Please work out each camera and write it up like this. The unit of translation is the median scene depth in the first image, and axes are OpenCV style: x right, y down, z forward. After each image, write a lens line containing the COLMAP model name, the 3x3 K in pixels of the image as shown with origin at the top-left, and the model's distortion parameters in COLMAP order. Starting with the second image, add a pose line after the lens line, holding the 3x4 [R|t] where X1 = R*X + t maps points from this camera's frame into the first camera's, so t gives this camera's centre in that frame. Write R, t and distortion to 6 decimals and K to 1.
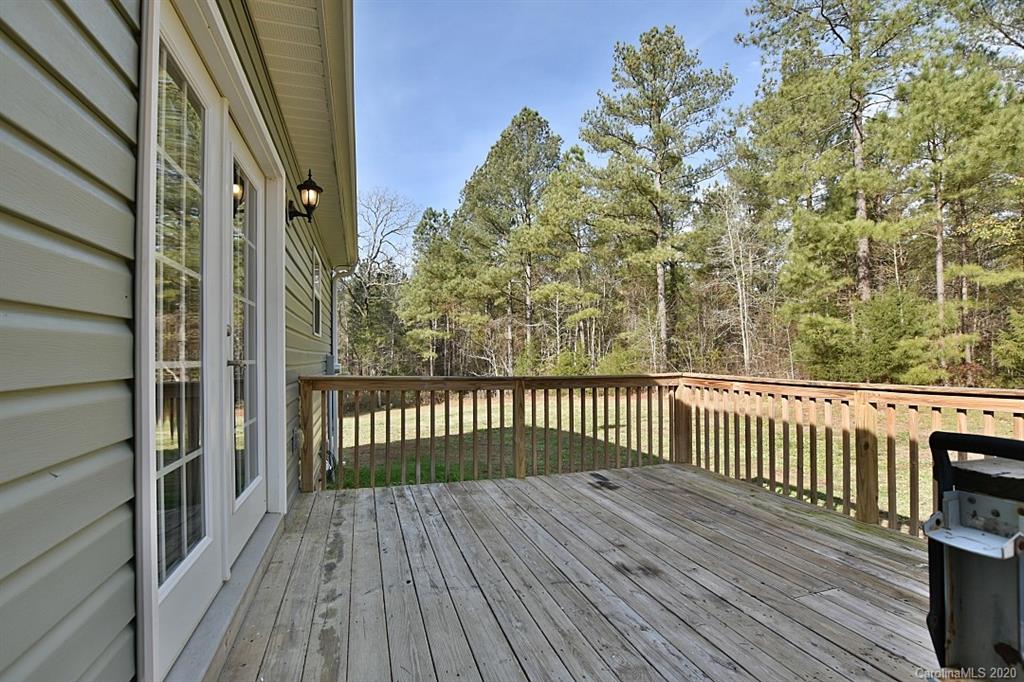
lens RADIAL K [[465.2, 0, 513.4], [0, 465.2, 347.3], [0, 0, 1]] dist [-0.037929, 0.007726]
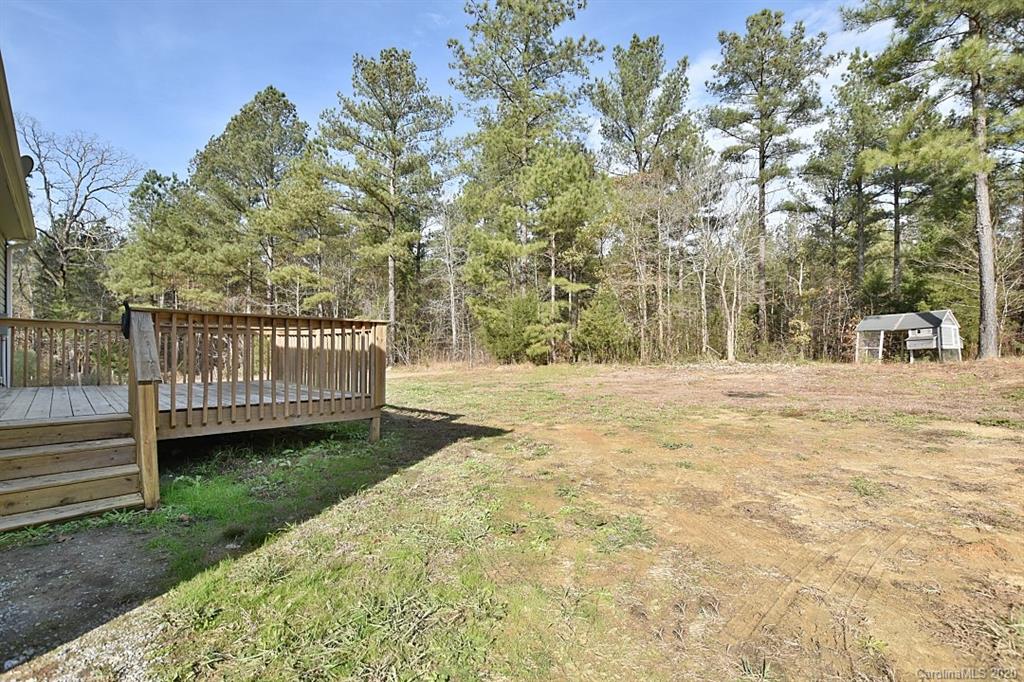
lens RADIAL K [[465.2, 0, 513.4], [0, 465.2, 347.3], [0, 0, 1]] dist [-0.037929, 0.007726]
pose [[0.890349, 0.014012, 0.455062, 0.054085], [-0.025263, 0.999507, 0.018653, 0.010821], [-0.454577, -0.028104, 0.890264, -0.132653]]
